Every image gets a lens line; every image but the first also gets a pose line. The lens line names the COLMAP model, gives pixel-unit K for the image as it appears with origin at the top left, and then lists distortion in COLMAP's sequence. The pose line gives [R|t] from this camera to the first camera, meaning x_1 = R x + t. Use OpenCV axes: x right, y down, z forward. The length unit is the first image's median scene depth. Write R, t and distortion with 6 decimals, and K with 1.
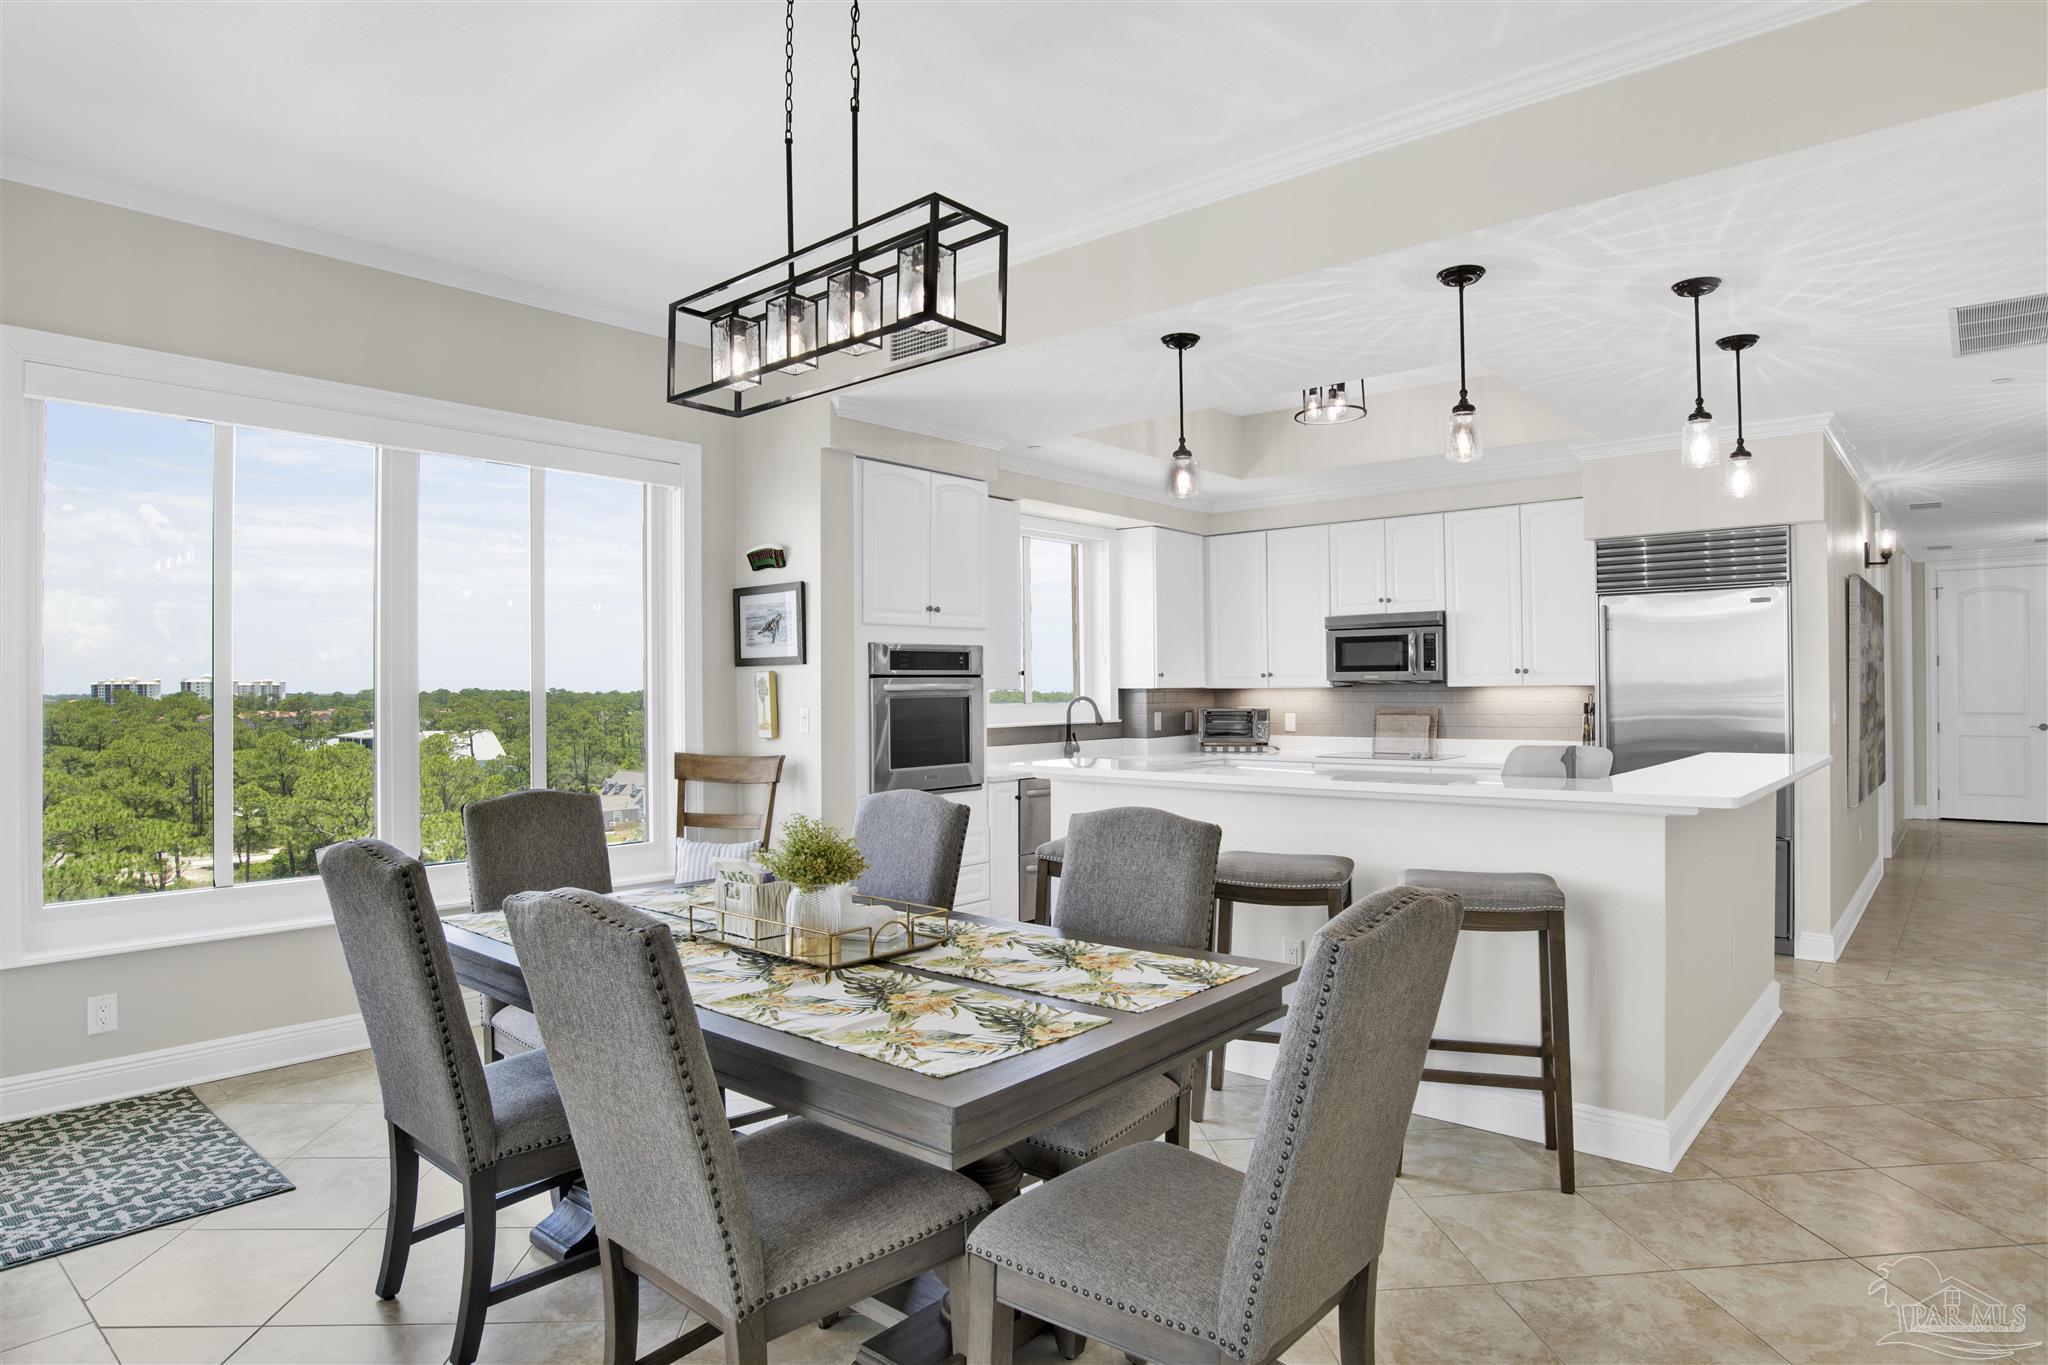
lens RADIAL K [[1162.4, 0, 1022.4], [0, 1162.4, 677.1], [0, 0, 1]] dist [-0.072141, 0.000341]
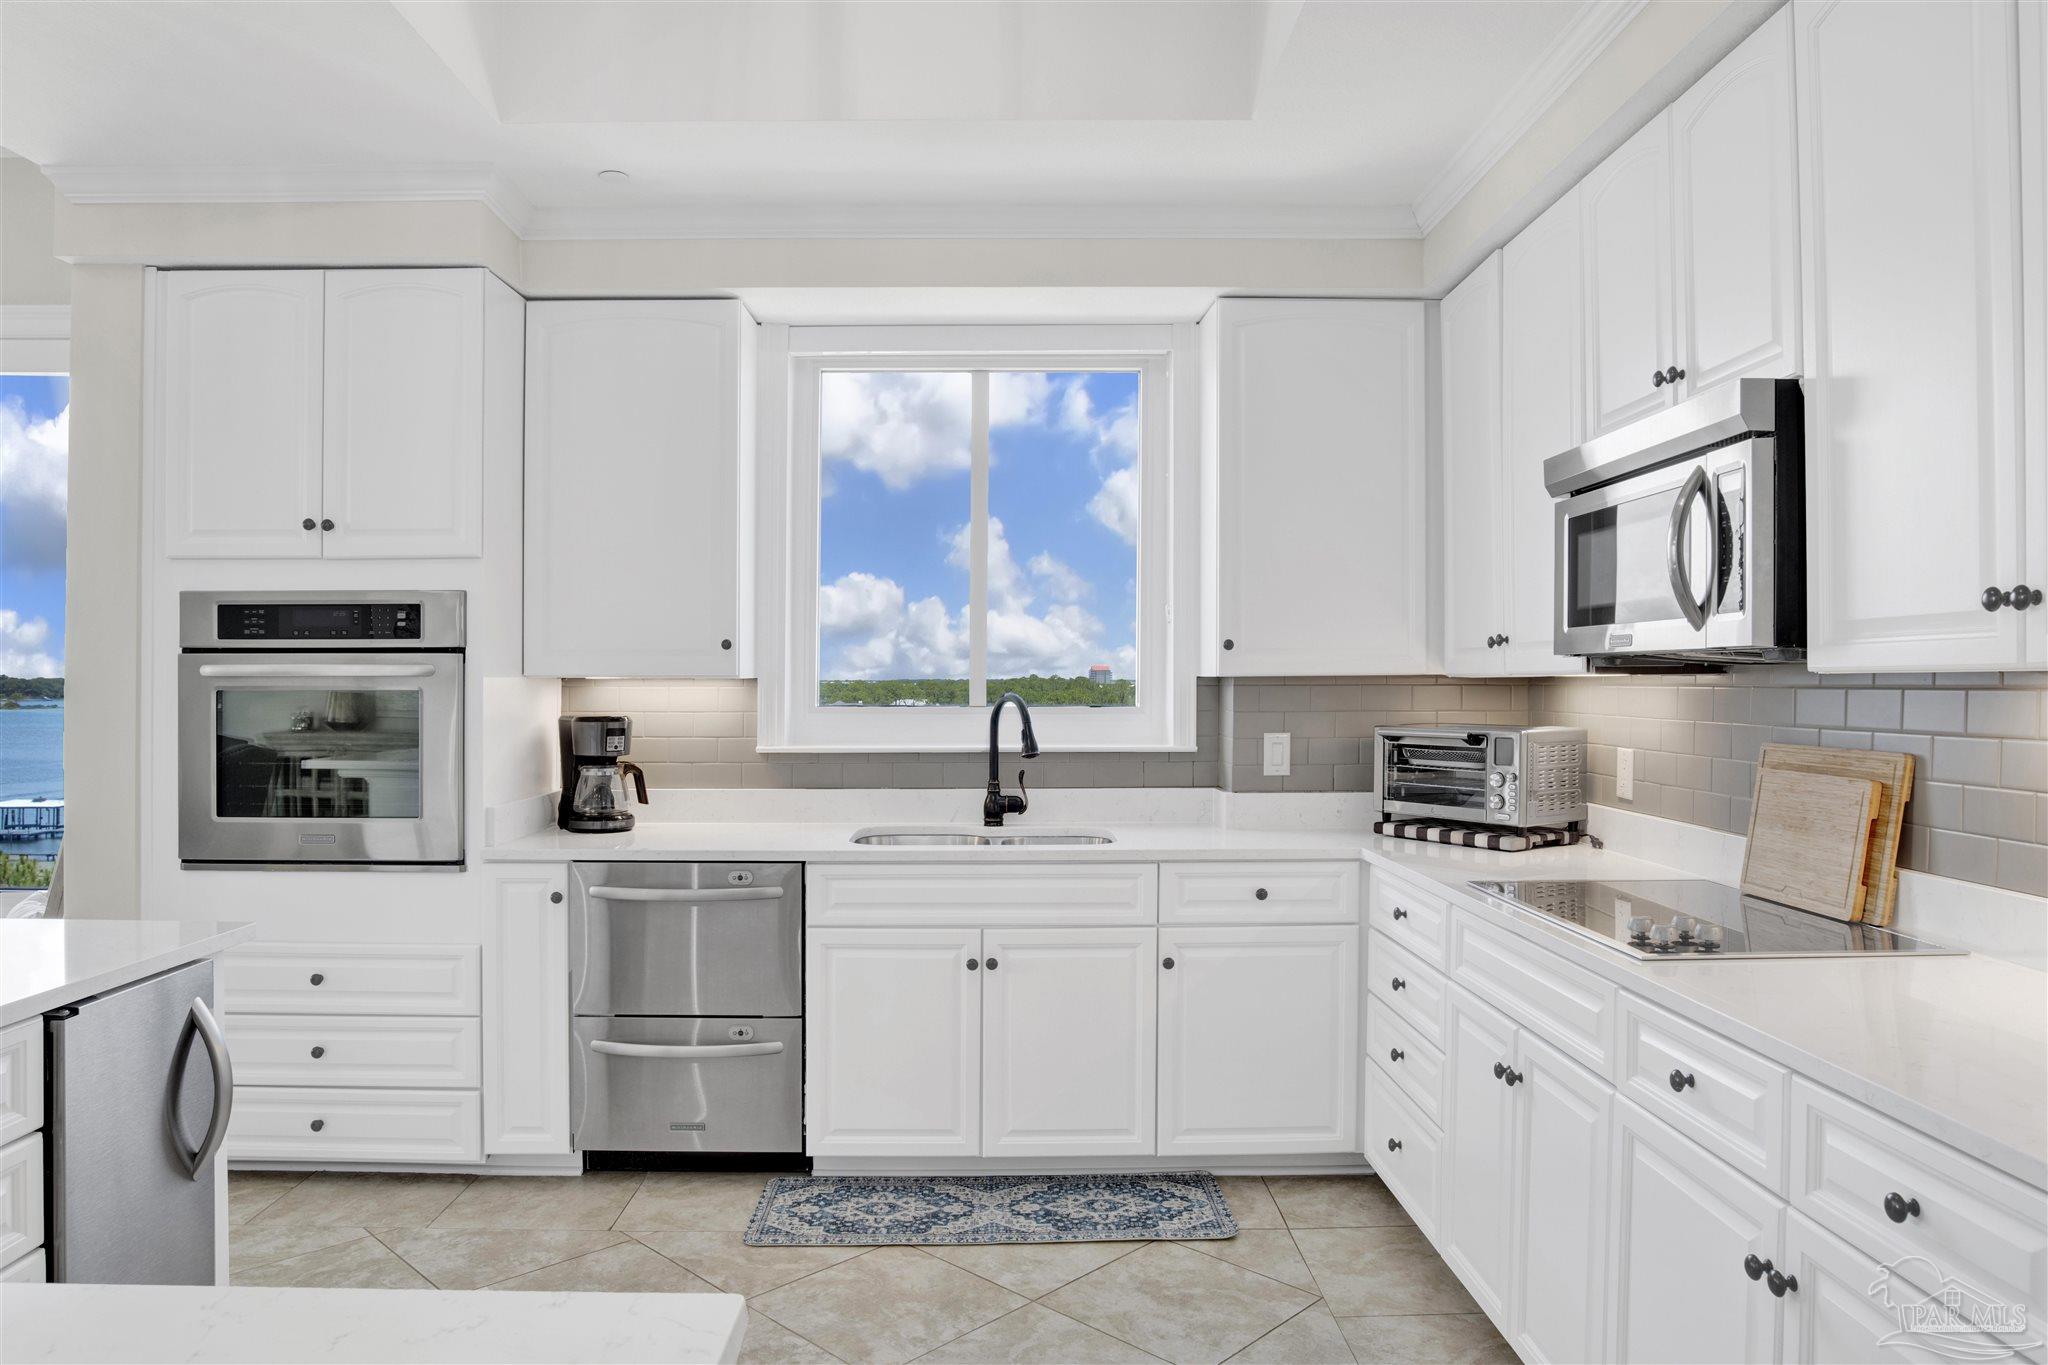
lens RADIAL K [[1407.3, 0, 1015.6], [0, 1407.3, 691.1], [0, 0, 1]] dist [0.014245, 0.001567]
pose [[0.638265, 0.009954, -0.769752, 0.480615], [0.003284, 0.999872, 0.015653, 0.006673], [0.769810, -0.012519, 0.638151, 0.631638]]
